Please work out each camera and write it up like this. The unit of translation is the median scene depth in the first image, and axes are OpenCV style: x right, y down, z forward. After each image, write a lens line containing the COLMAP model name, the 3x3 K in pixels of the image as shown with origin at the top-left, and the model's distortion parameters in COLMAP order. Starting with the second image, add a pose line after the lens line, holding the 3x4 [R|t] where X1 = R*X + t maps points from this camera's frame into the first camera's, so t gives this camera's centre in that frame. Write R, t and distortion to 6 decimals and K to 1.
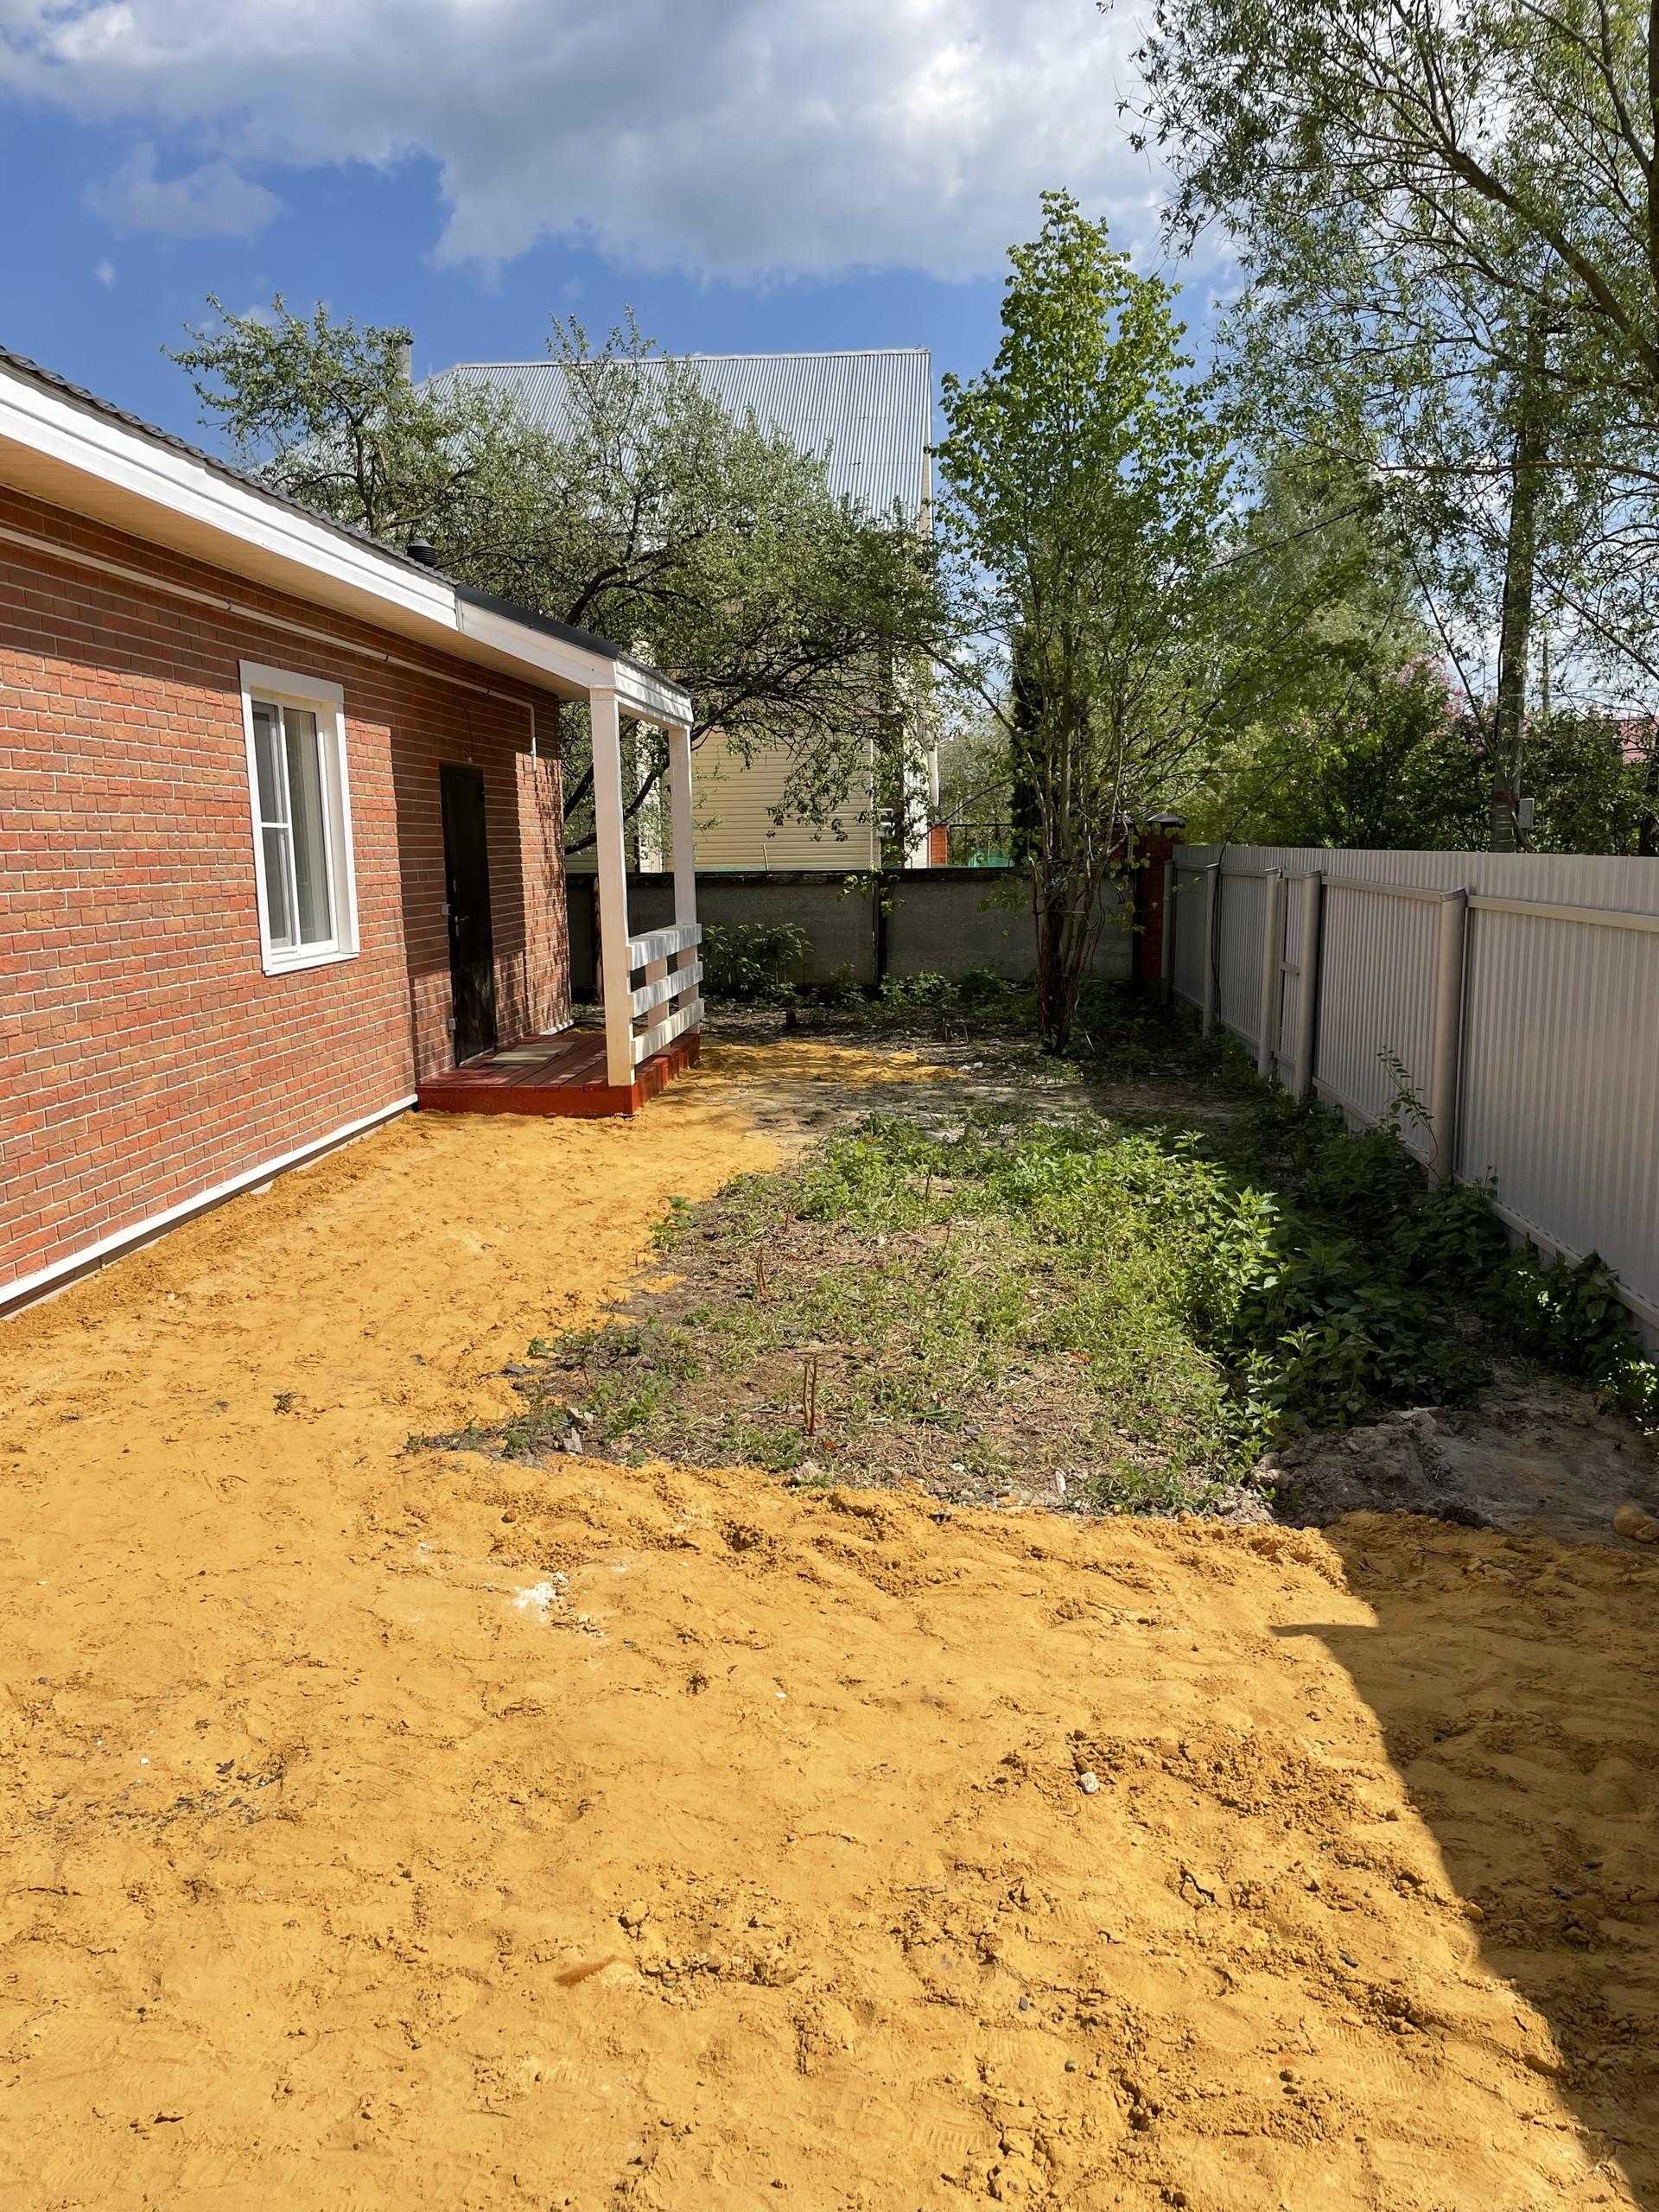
lens RADIAL K [[1677.8, 0, 841.0], [0, 1677.8, 1108.8], [0, 0, 1]] dist [0.069469, -0.093075]
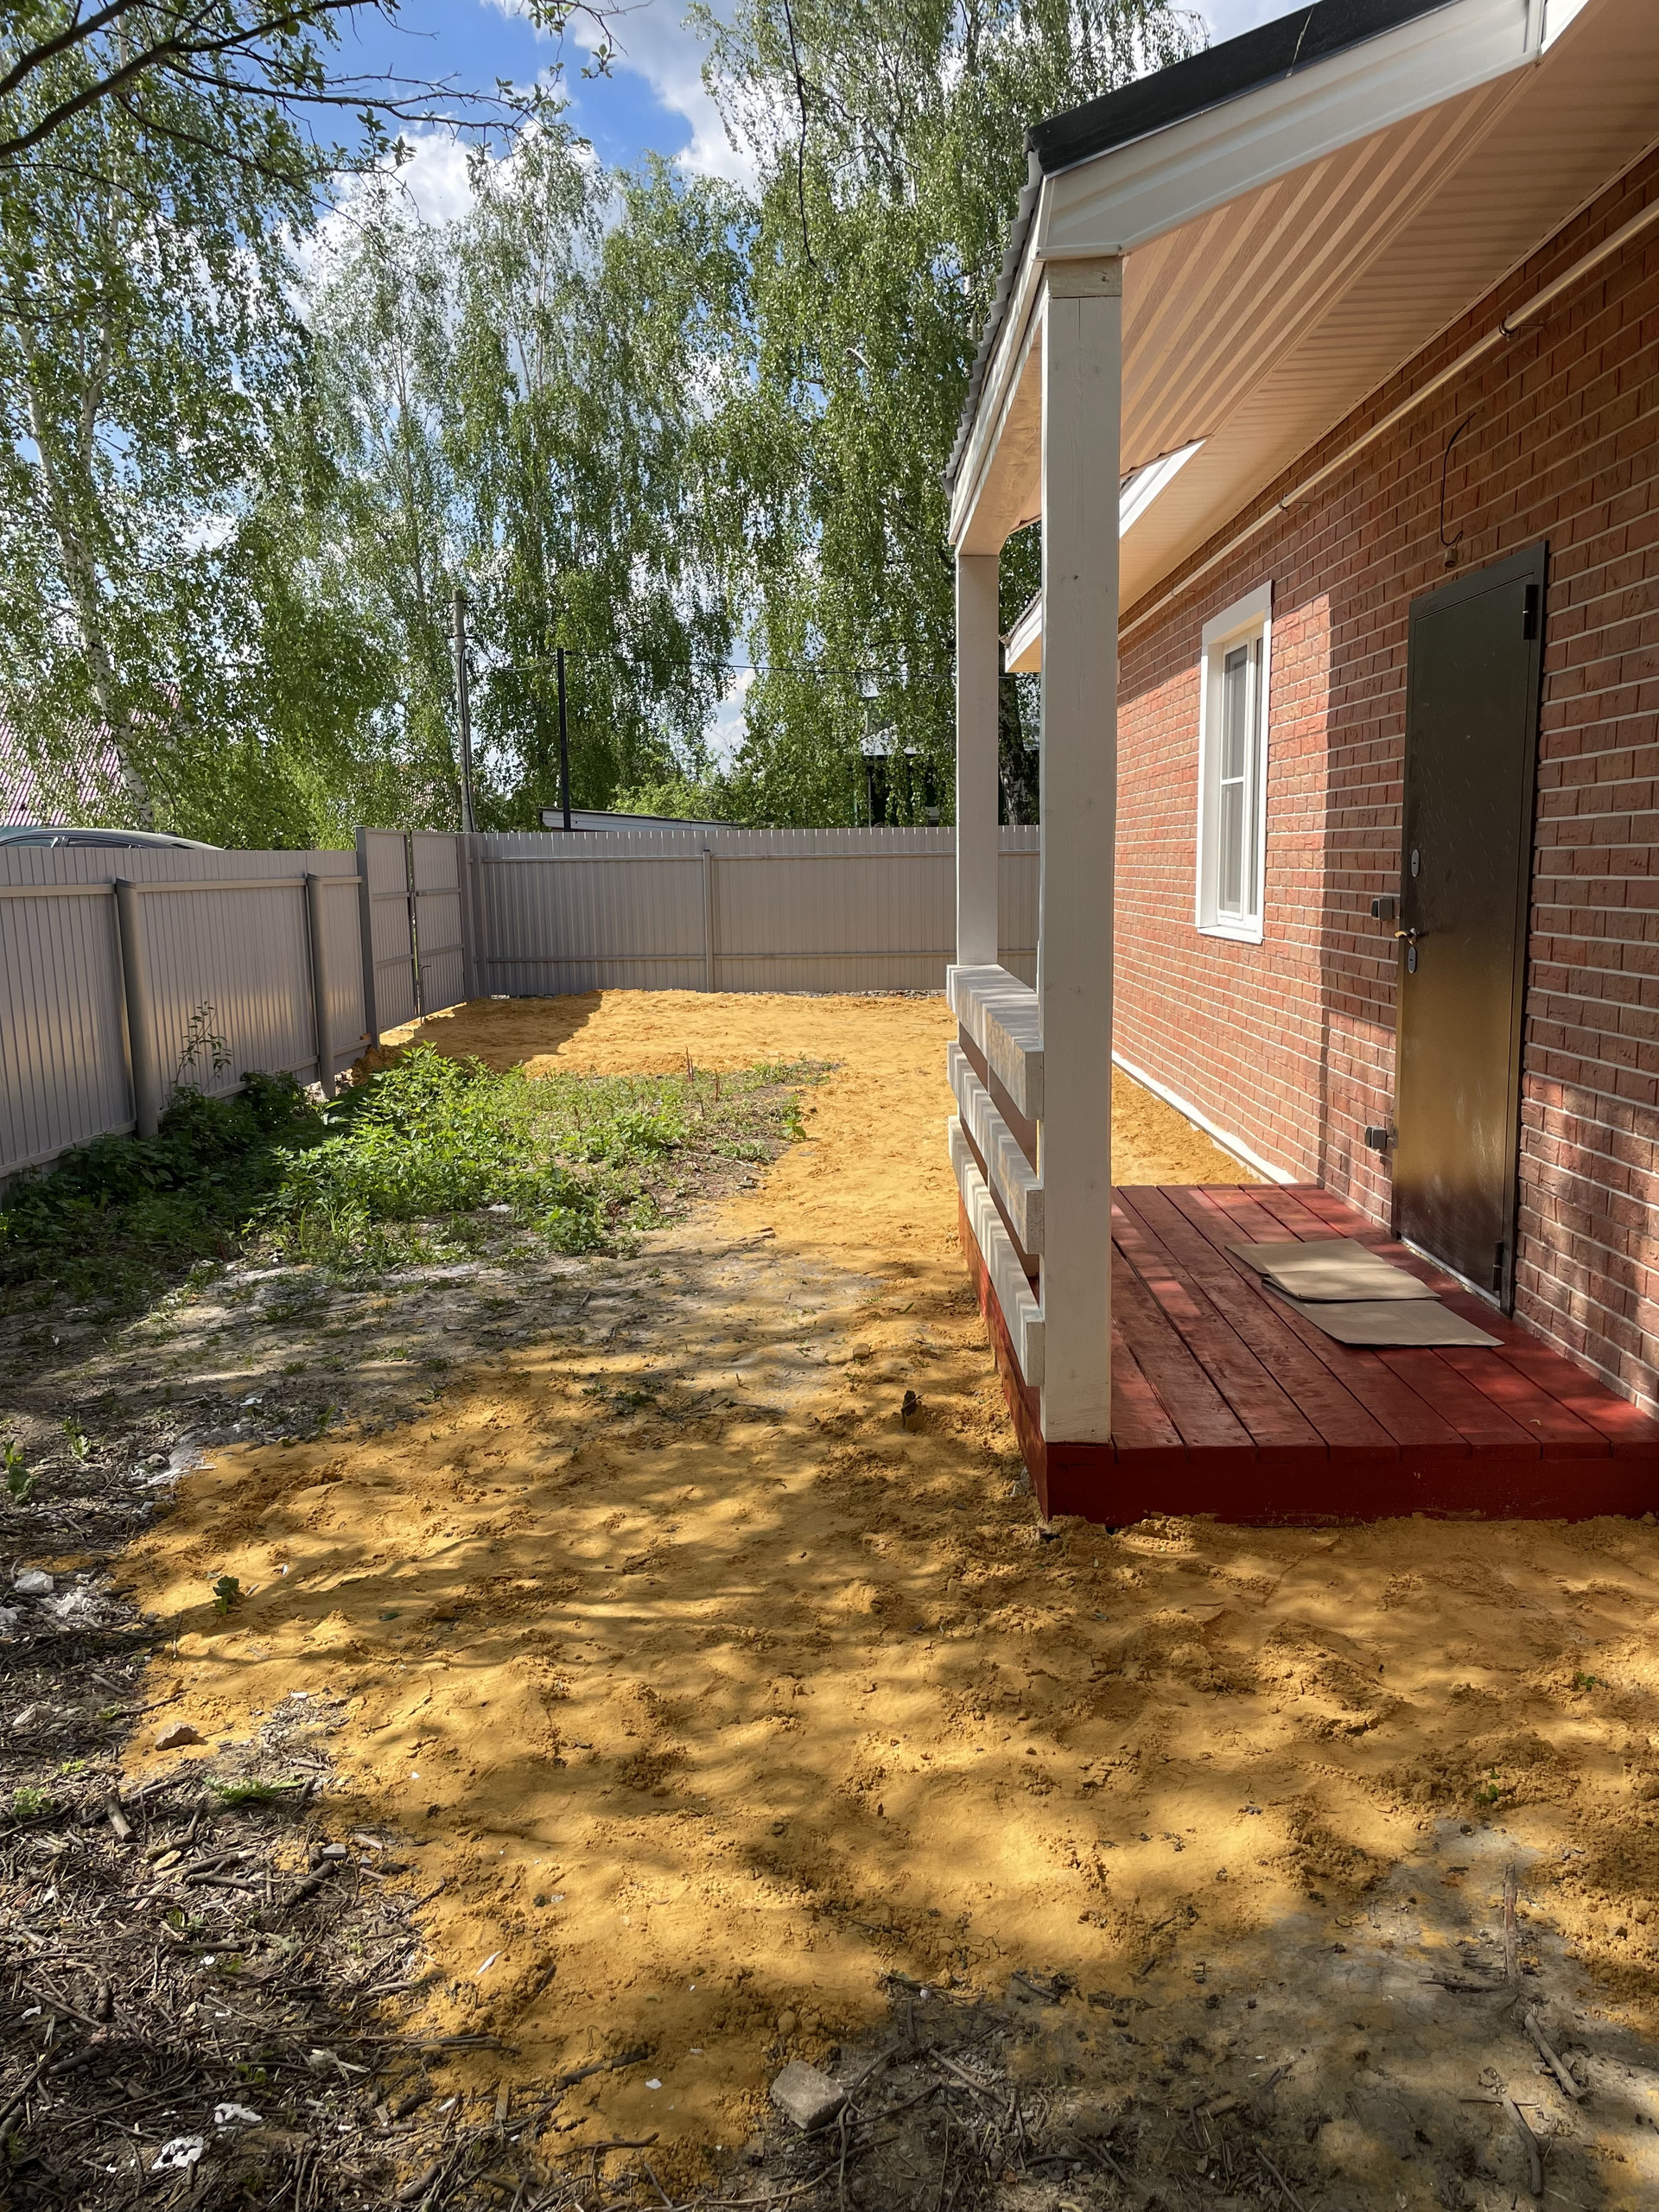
lens RADIAL K [[1677.8, 0, 828.3], [0, 1677.8, 1110.7], [0, 0, 1]] dist [0.069469, -0.093075]
pose [[-0.998123, 0.039394, -0.046889, -0.083017], [0.023250, 0.952077, 0.304974, -0.396523], [0.056656, 0.303311, -0.951206, 2.704100]]
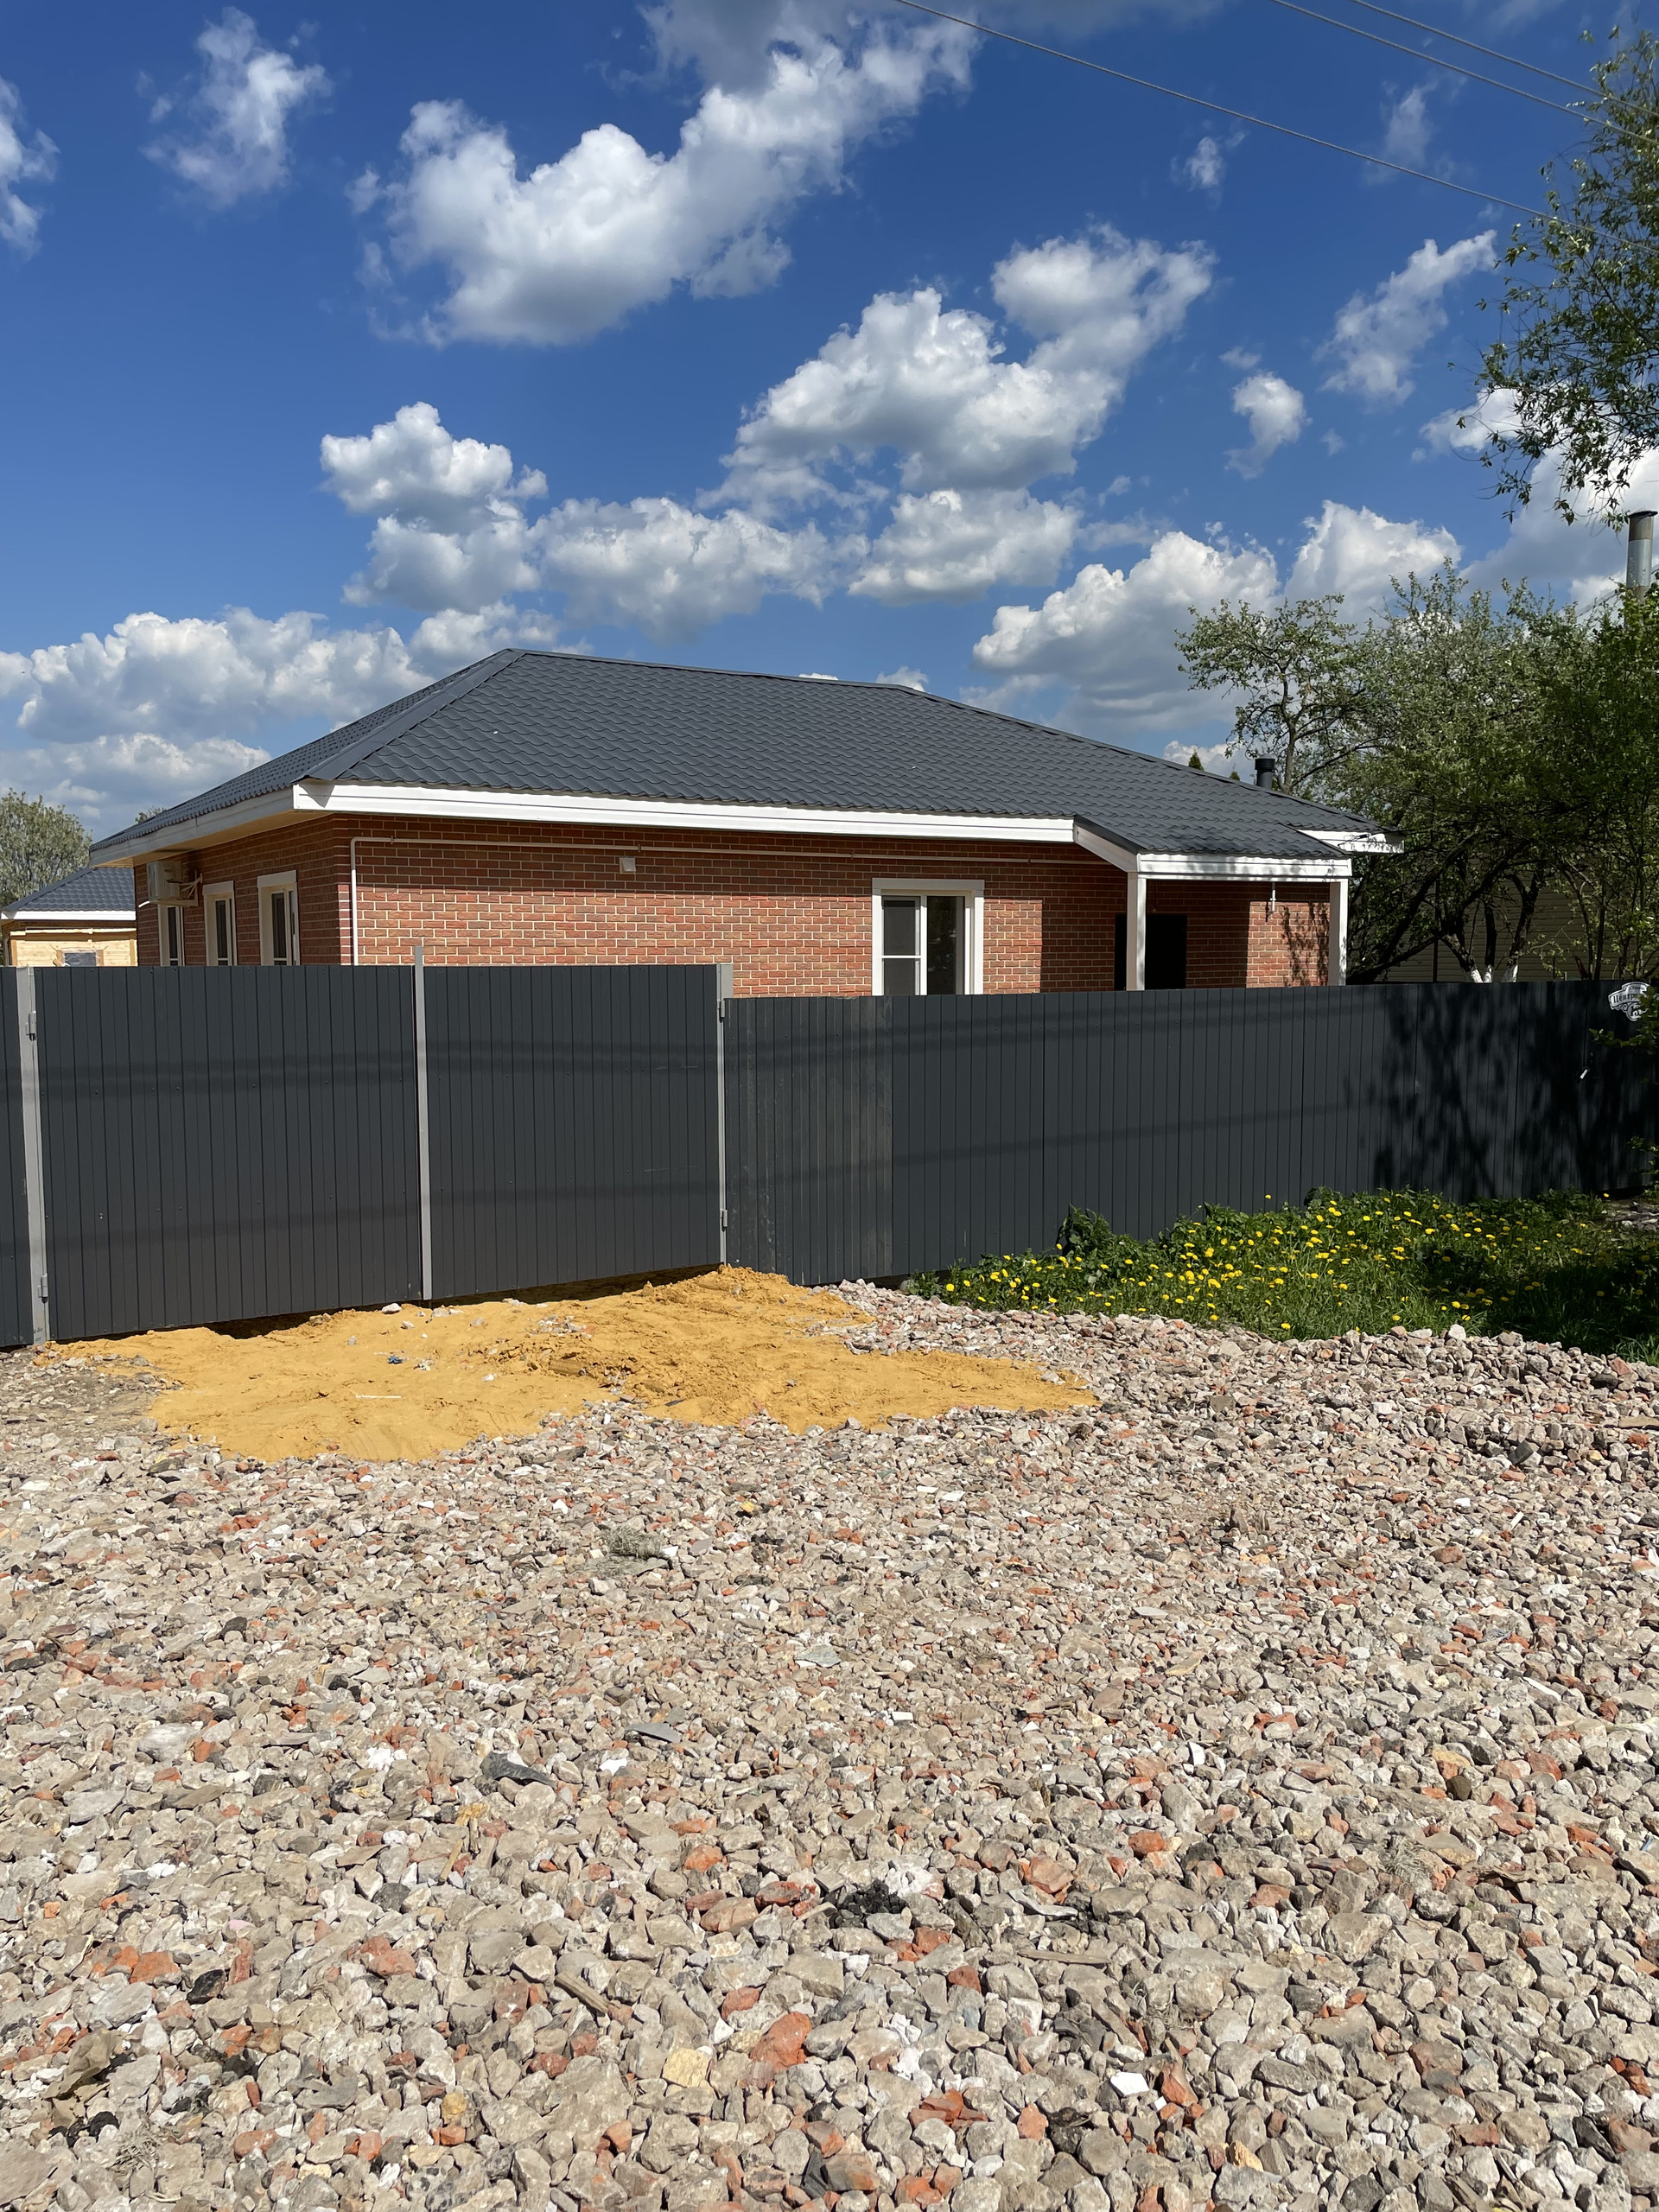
lens RADIAL K [[1677.8, 0, 848.1], [0, 1677.8, 1103.8], [0, 0, 1]] dist [0.069469, -0.093075]
pose [[0.586132, 0.083289, -0.805924, 1.707170], [-0.130130, 0.991466, 0.007823, -0.006422], [0.799697, 0.100290, 0.591968, -0.271645]]
